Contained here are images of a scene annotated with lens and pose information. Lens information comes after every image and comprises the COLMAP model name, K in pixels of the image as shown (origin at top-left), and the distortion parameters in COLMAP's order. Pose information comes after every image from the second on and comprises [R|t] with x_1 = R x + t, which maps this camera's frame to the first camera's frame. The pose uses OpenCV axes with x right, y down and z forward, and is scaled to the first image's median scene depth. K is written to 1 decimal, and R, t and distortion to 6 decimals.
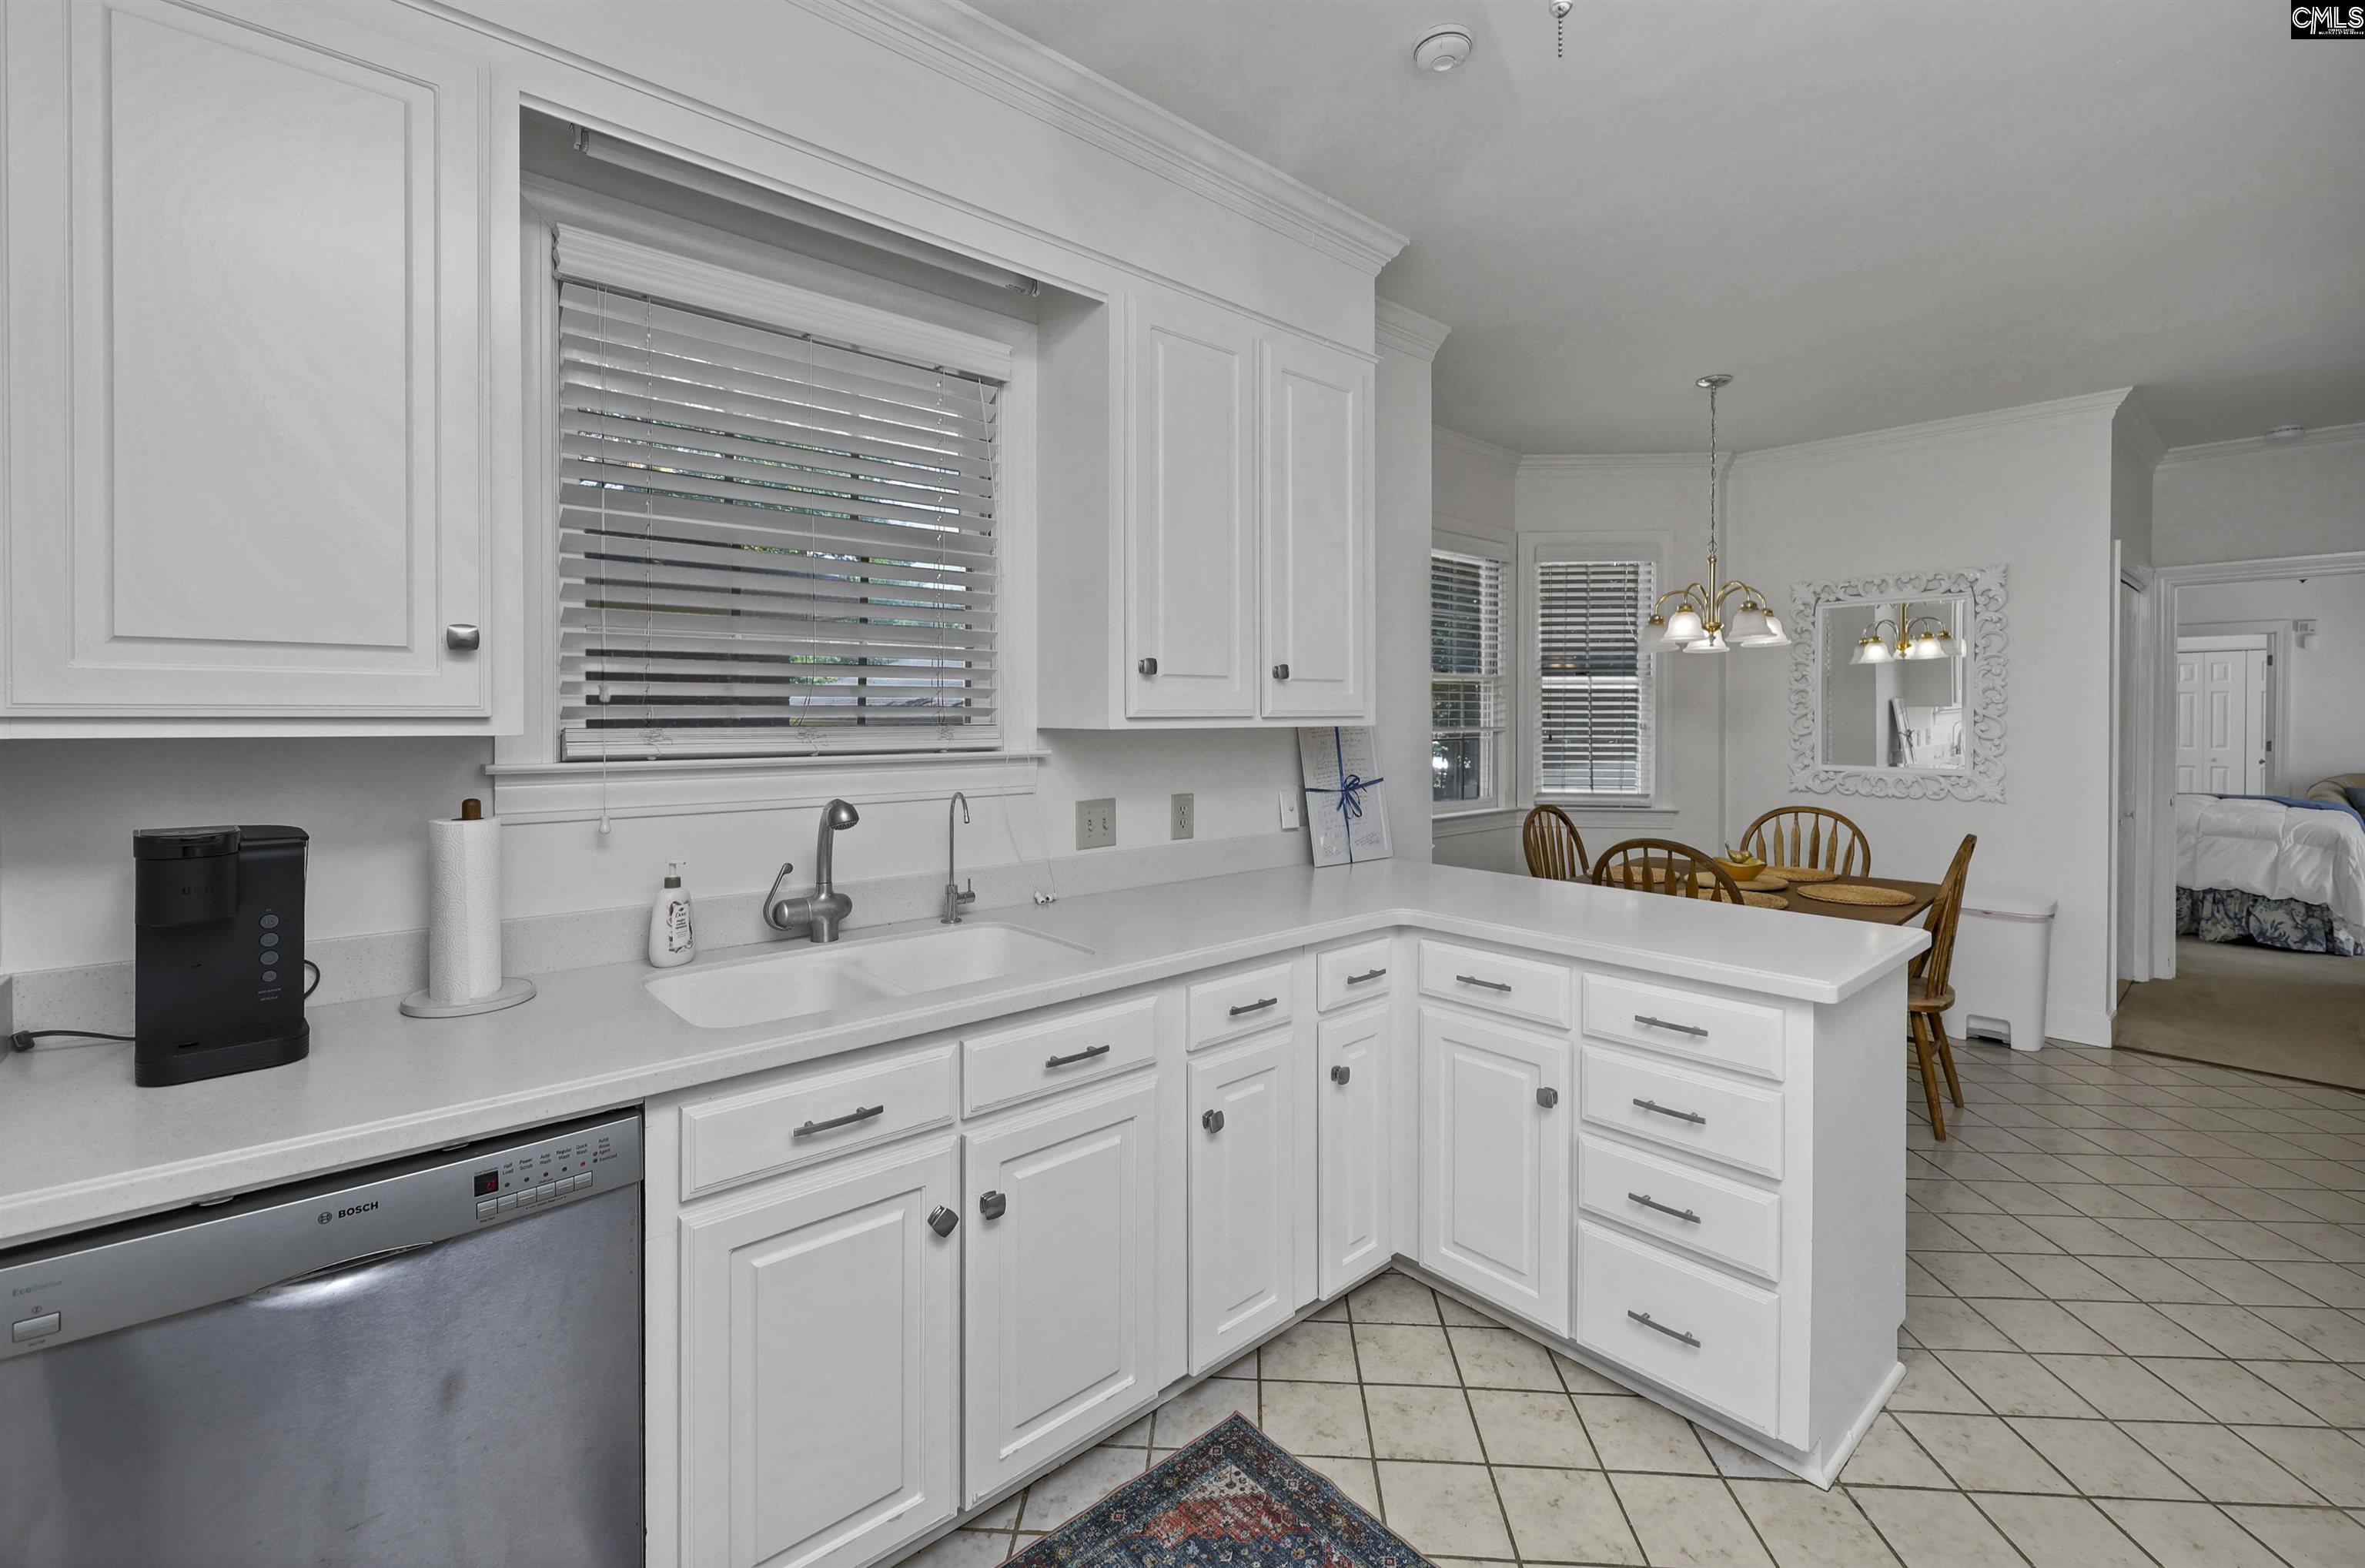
lens RADIAL K [[1039.6, 0, 1256.1], [0, 1039.6, 742.4], [0, 0, 1]] dist [0.001492, 0.000003]
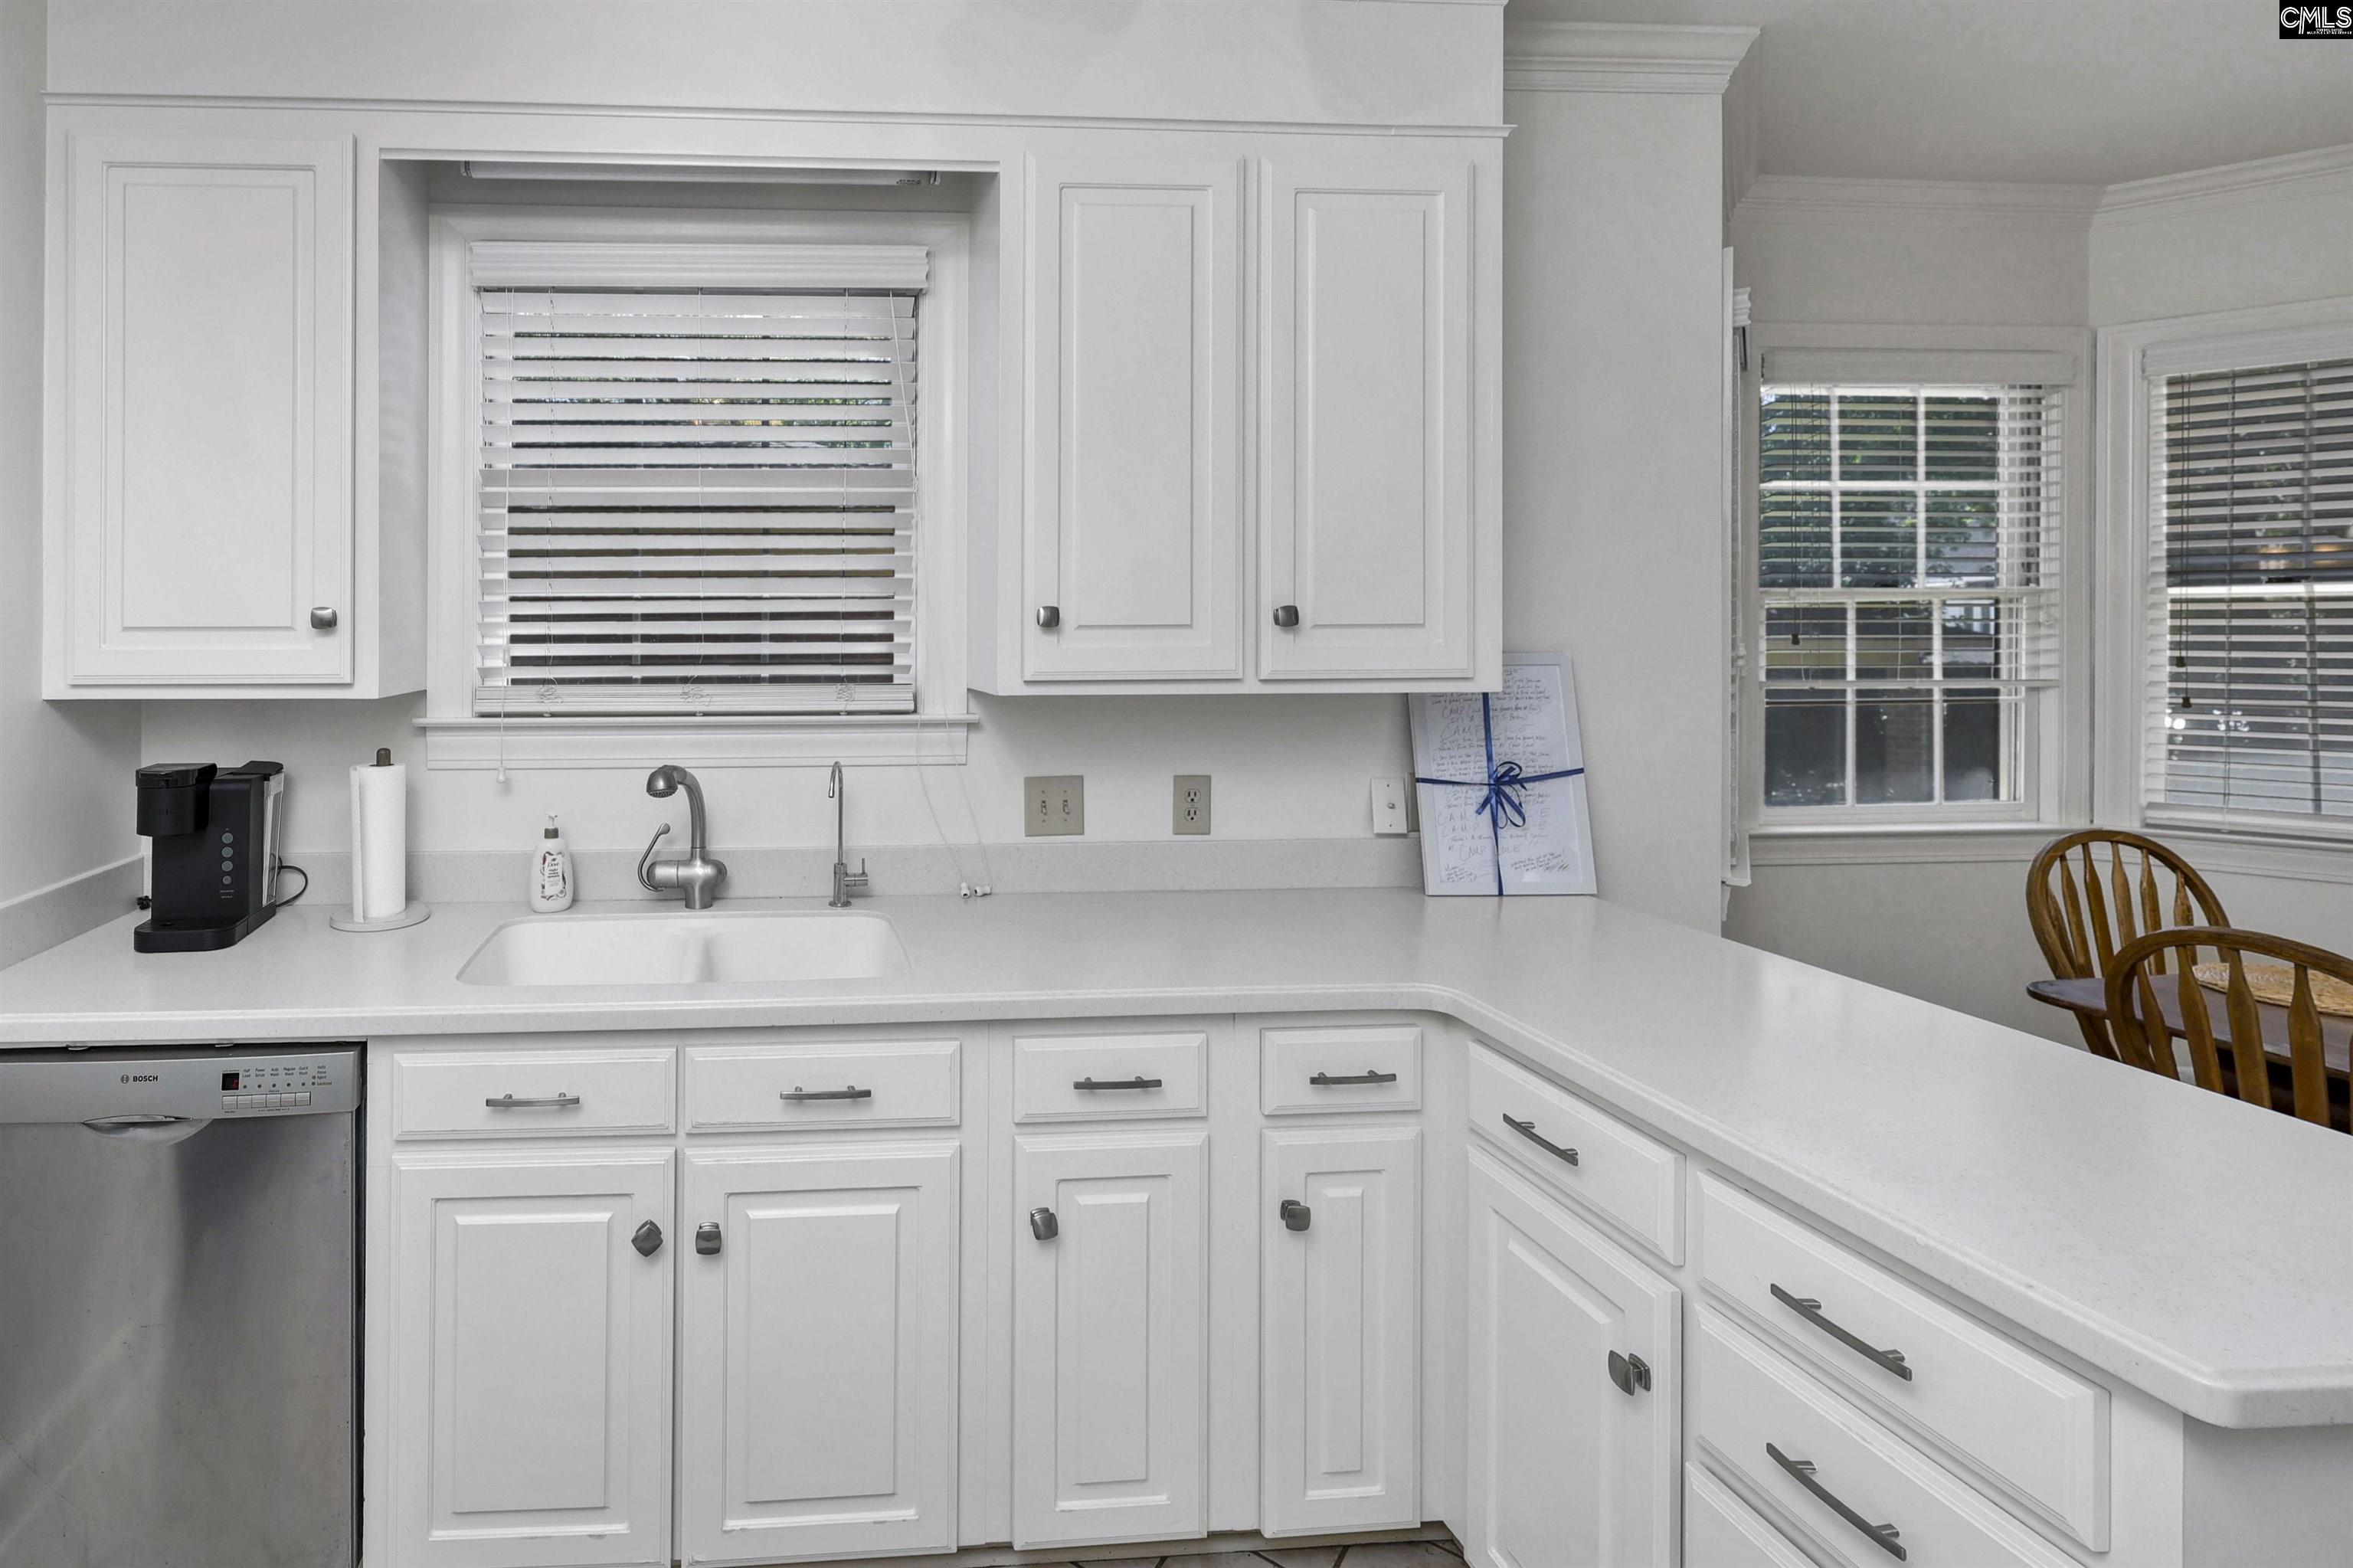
lens RADIAL K [[1199.8, 0, 1174.1], [0, 1199.8, 631.6], [0, 0, 1]] dist [0.000412, 0.000337]
pose [[0.759640, 0.008500, -0.650288, 0.570588], [-0.014694, 0.999884, -0.004096, -0.060159], [0.650178, 0.012667, 0.759677, 0.380562]]
